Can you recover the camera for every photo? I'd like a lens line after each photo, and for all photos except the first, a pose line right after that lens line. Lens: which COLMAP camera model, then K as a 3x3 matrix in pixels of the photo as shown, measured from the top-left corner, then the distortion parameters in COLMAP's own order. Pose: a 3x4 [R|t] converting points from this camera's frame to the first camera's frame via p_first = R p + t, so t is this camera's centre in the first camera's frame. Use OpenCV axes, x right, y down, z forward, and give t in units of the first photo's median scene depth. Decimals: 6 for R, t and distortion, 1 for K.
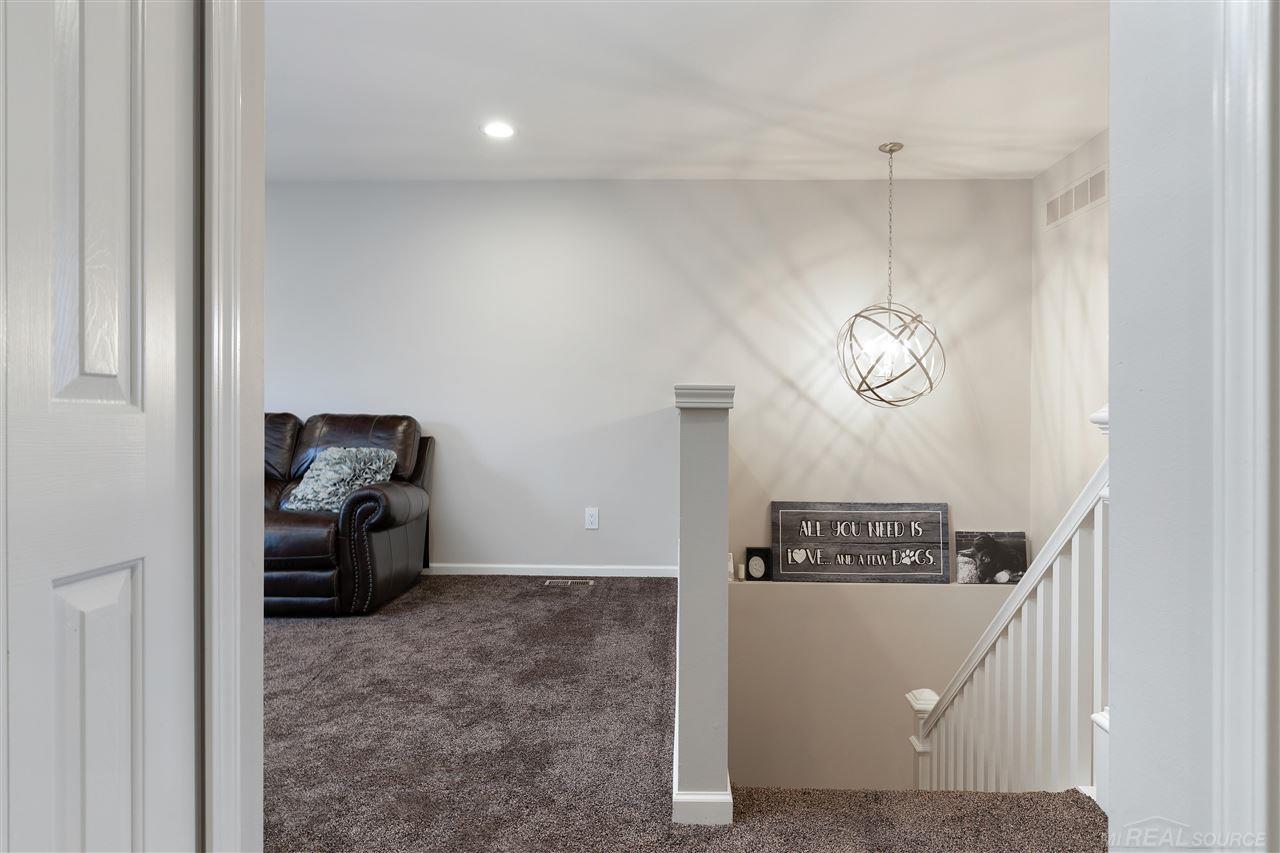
lens RADIAL K [[776.0, 0, 640.8], [0, 776.0, 424.2], [0, 0, 1]] dist [-0.000549, -0.000093]
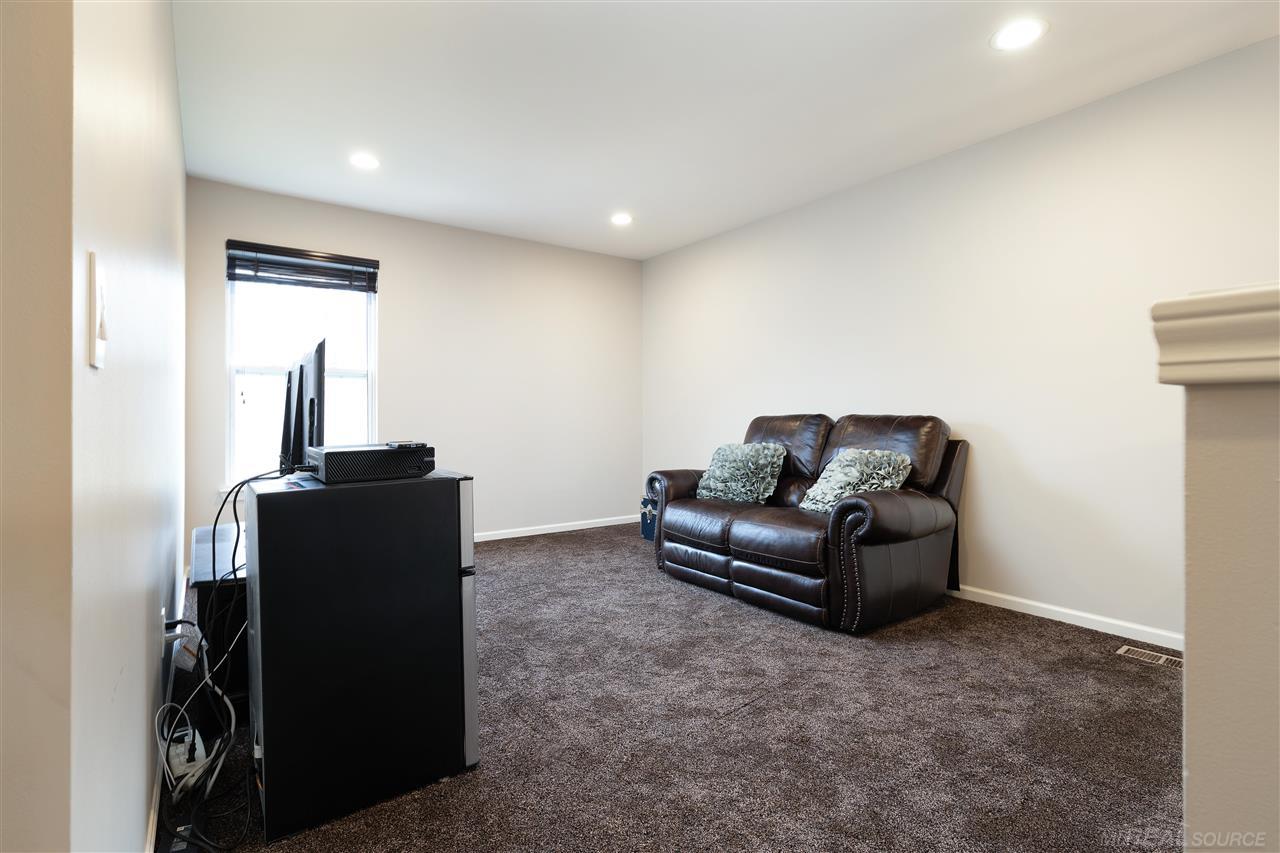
lens RADIAL K [[609.7, 0, 640.2], [0, 609.7, 418.6], [0, 0, 1]] dist [-0.002810, -0.000745]
pose [[0.618935, -0.002918, -0.785437, 0.048103], [-0.002602, 0.999980, -0.005766, -0.003276], [0.785438, 0.005612, 0.618915, 0.336294]]
